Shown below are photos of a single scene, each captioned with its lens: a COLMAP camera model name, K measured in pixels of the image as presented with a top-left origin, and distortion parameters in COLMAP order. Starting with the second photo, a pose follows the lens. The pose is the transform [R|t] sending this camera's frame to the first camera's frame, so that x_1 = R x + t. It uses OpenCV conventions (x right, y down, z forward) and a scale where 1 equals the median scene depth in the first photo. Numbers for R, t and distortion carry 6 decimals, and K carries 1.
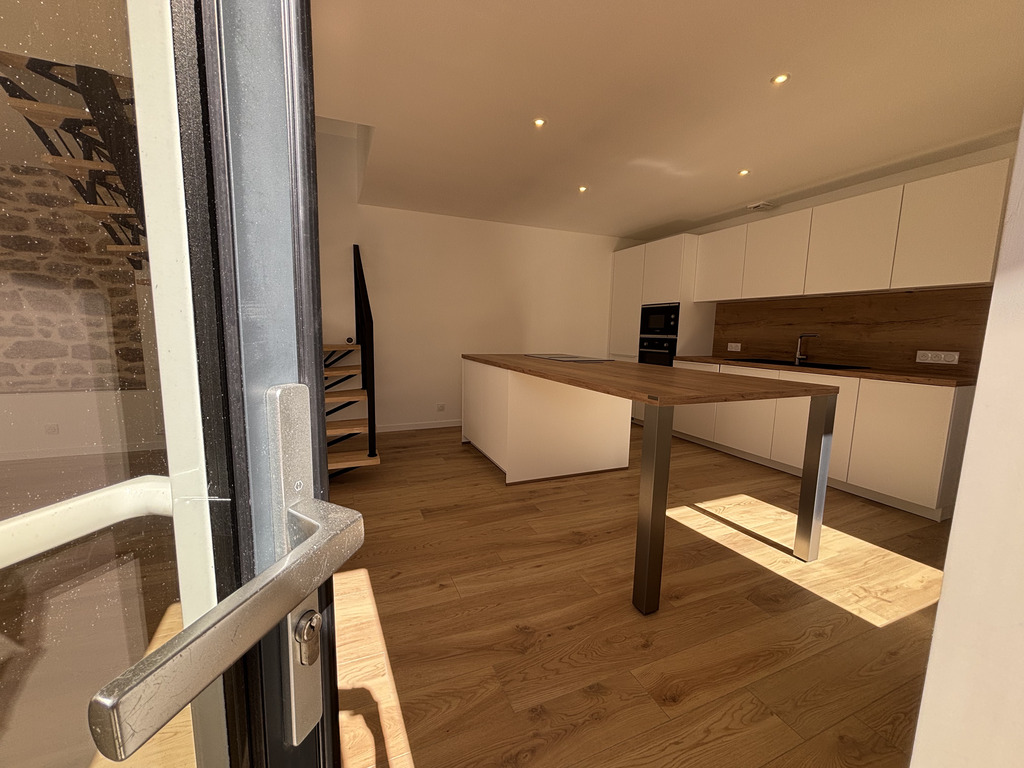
lens RADIAL K [[405.7, 0, 516.3], [0, 405.7, 384.3], [0, 0, 1]] dist [0.001061, -0.000475]
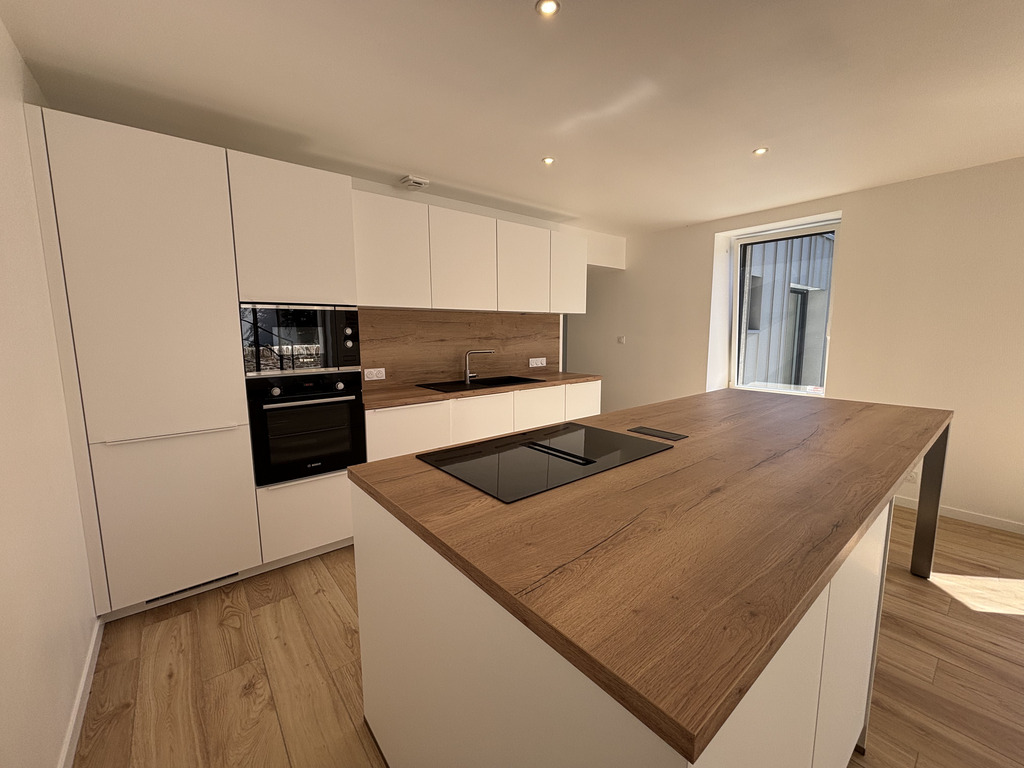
lens RADIAL K [[405.7, 0, 503.0], [0, 405.7, 378.4], [0, 0, 1]] dist [0.001061, -0.000475]
pose [[-0.253095, -0.131060, 0.958523, -0.217637], [0.127025, 0.977702, 0.167223, -0.217054], [-0.959066, 0.164080, -0.230804, 1.204407]]
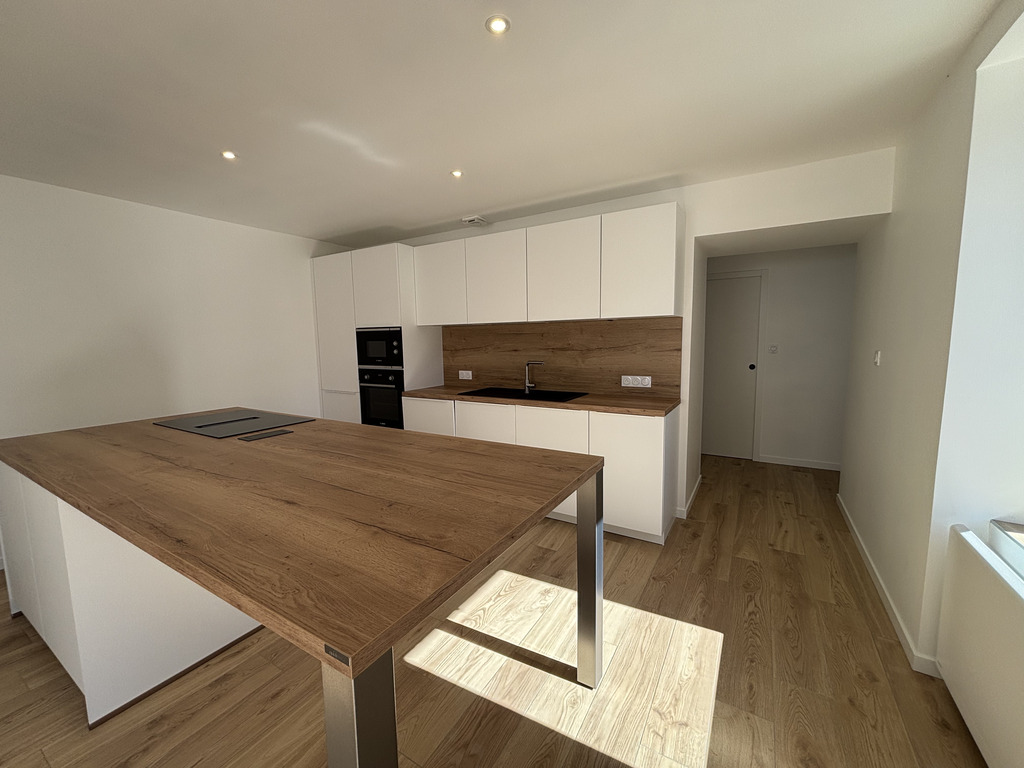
lens RADIAL K [[405.7, 0, 506.6], [0, 405.7, 388.0], [0, 0, 1]] dist [0.001061, -0.000475]
pose [[0.817380, -0.101671, 0.567056, 0.124540], [0.107948, 0.993900, 0.022601, -0.092775], [-0.565895, 0.042739, 0.823369, 0.263271]]
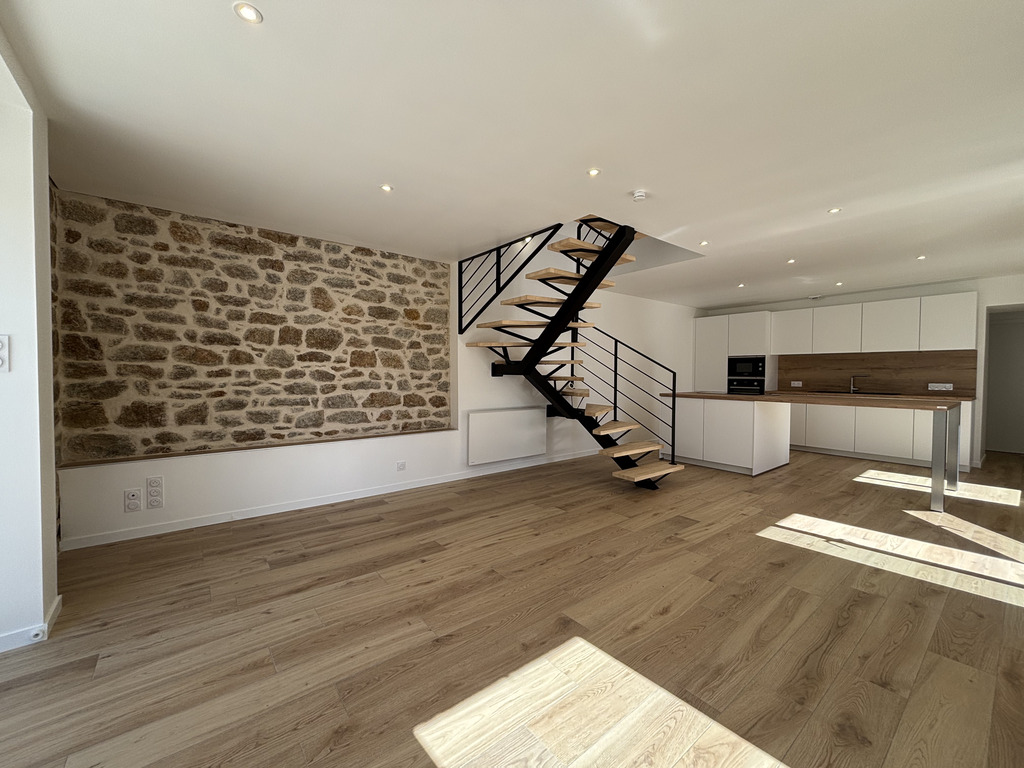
lens RADIAL K [[405.7, 0, 510.9], [0, 405.7, 385.8], [0, 0, 1]] dist [0.001061, -0.000475]
pose [[0.965093, -0.024508, 0.260760, -1.137580], [0.049562, 0.994713, -0.089946, -0.000704], [-0.257177, 0.099730, 0.961204, -0.241368]]
